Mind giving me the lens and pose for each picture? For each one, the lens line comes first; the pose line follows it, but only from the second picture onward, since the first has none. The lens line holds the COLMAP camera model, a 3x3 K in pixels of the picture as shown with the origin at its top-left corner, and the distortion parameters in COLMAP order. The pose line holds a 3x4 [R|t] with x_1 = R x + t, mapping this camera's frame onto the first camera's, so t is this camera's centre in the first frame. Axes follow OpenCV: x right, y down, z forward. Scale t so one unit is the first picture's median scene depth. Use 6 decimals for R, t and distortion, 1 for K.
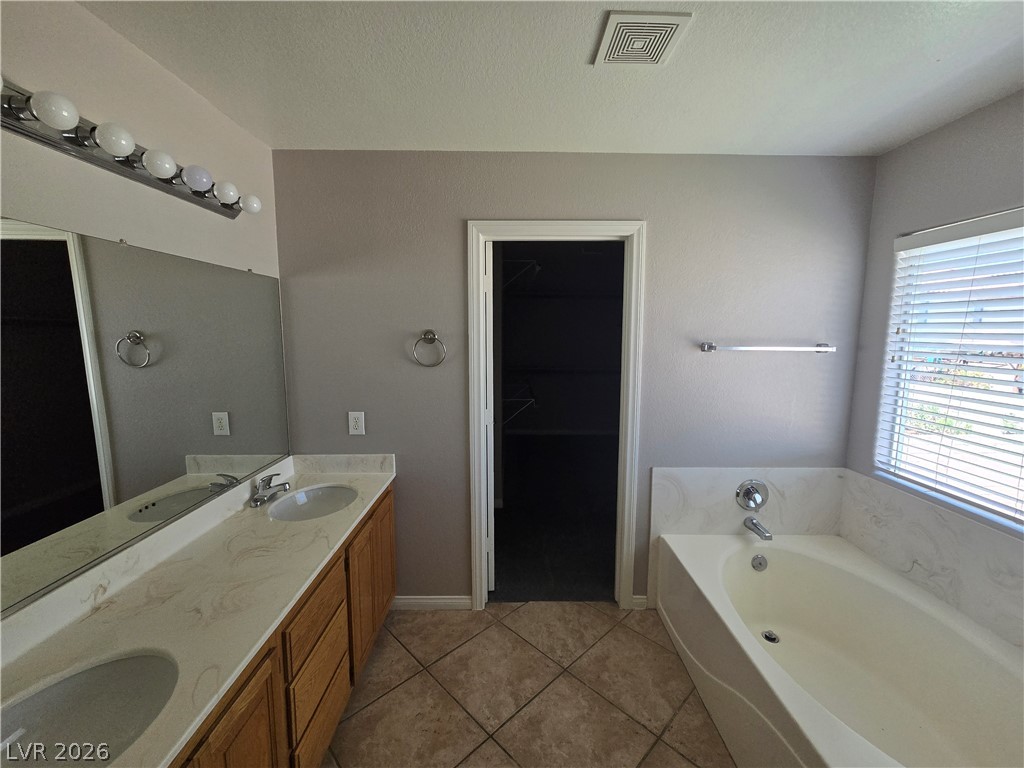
lens RADIAL K [[577.0, 0, 512.0], [0, 577.0, 384.0], [0, 0, 1]] dist [0.000257, -0.000163]
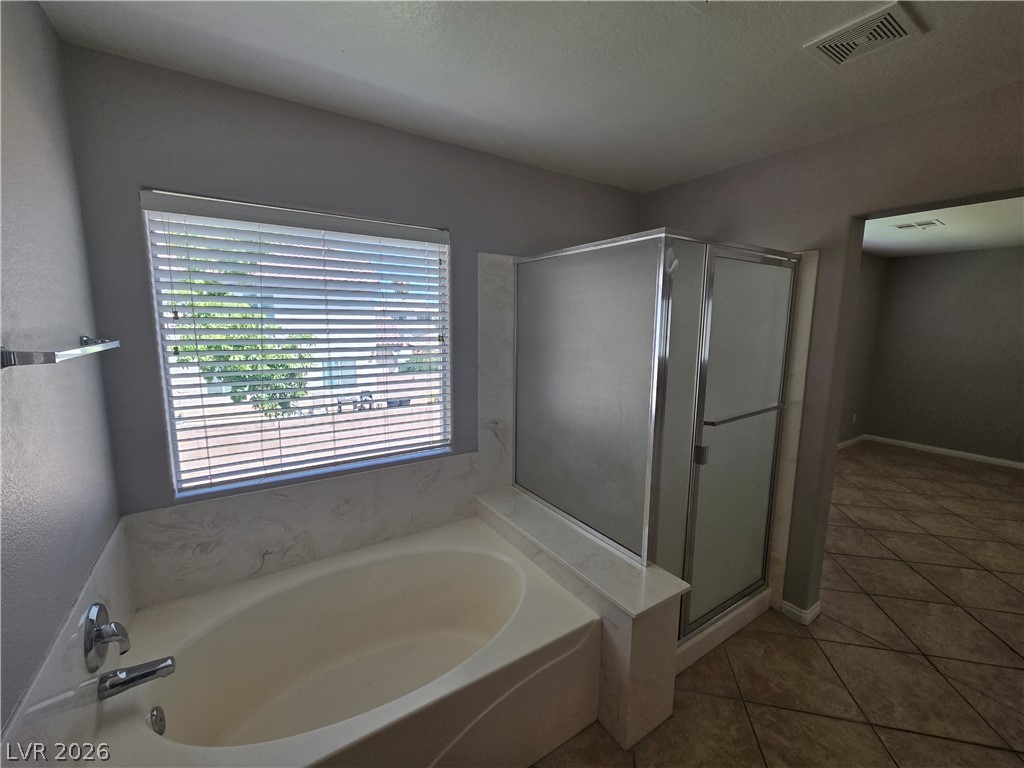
lens RADIAL K [[415.9, 0, 512.0], [0, 415.9, 384.0], [0, 0, 1]] dist [0.000059, -0.000073]
pose [[-0.544223, -0.135310, 0.827957, -0.070898], [0.071615, 0.975813, 0.206546, -0.084298], [-0.835879, 0.171701, -0.521369, 0.911556]]
